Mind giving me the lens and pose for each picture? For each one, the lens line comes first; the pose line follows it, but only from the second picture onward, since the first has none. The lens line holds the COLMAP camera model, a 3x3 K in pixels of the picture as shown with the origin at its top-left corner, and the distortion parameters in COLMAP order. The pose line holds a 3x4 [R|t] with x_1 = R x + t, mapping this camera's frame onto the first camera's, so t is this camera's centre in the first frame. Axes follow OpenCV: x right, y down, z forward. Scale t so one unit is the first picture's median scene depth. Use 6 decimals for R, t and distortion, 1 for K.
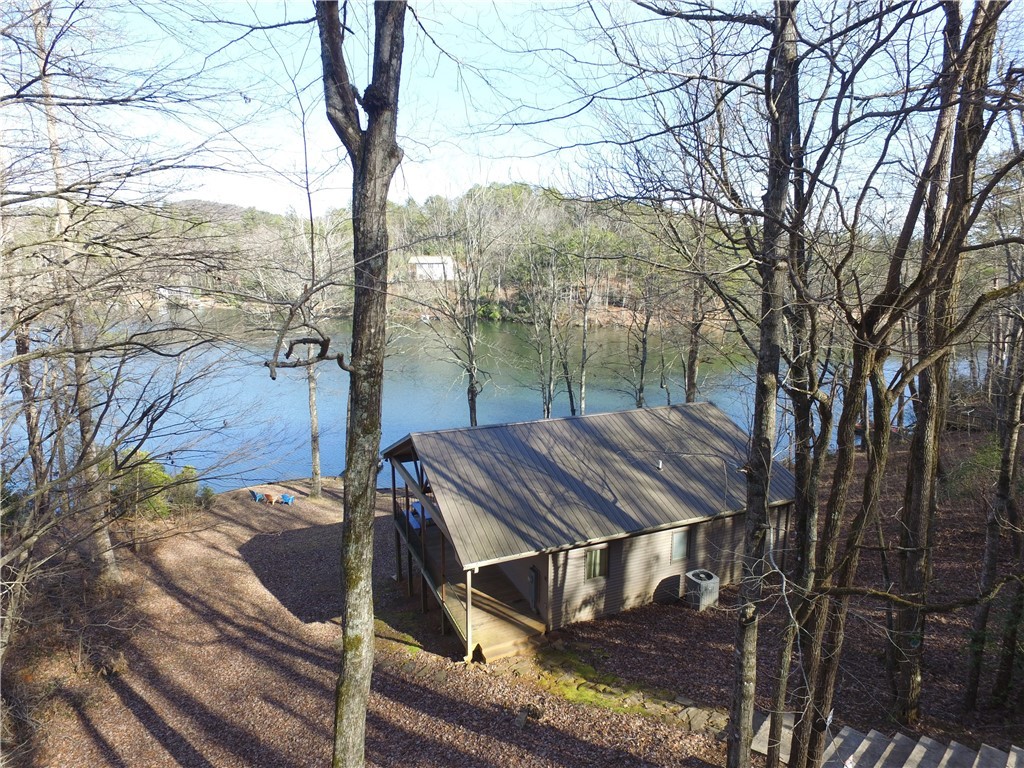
lens RADIAL K [[595.7, 0, 509.1], [0, 595.7, 389.0], [0, 0, 1]] dist [-0.009931, 0.013557]
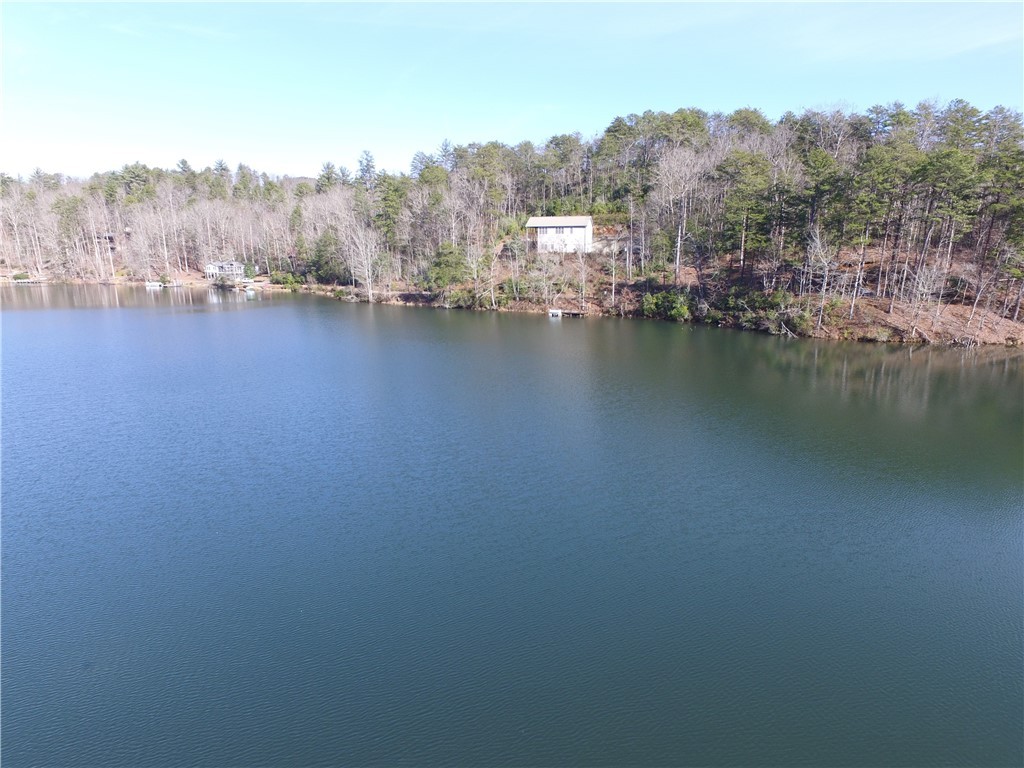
lens RADIAL K [[595.7, 0, 501.4], [0, 595.7, 383.5], [0, 0, 1]] dist [-0.009931, 0.013557]
pose [[0.985000, 0.038113, -0.168290, -0.980121], [-0.034126, 0.999066, 0.026523, -0.686467], [0.169144, -0.020383, 0.985381, 4.303290]]
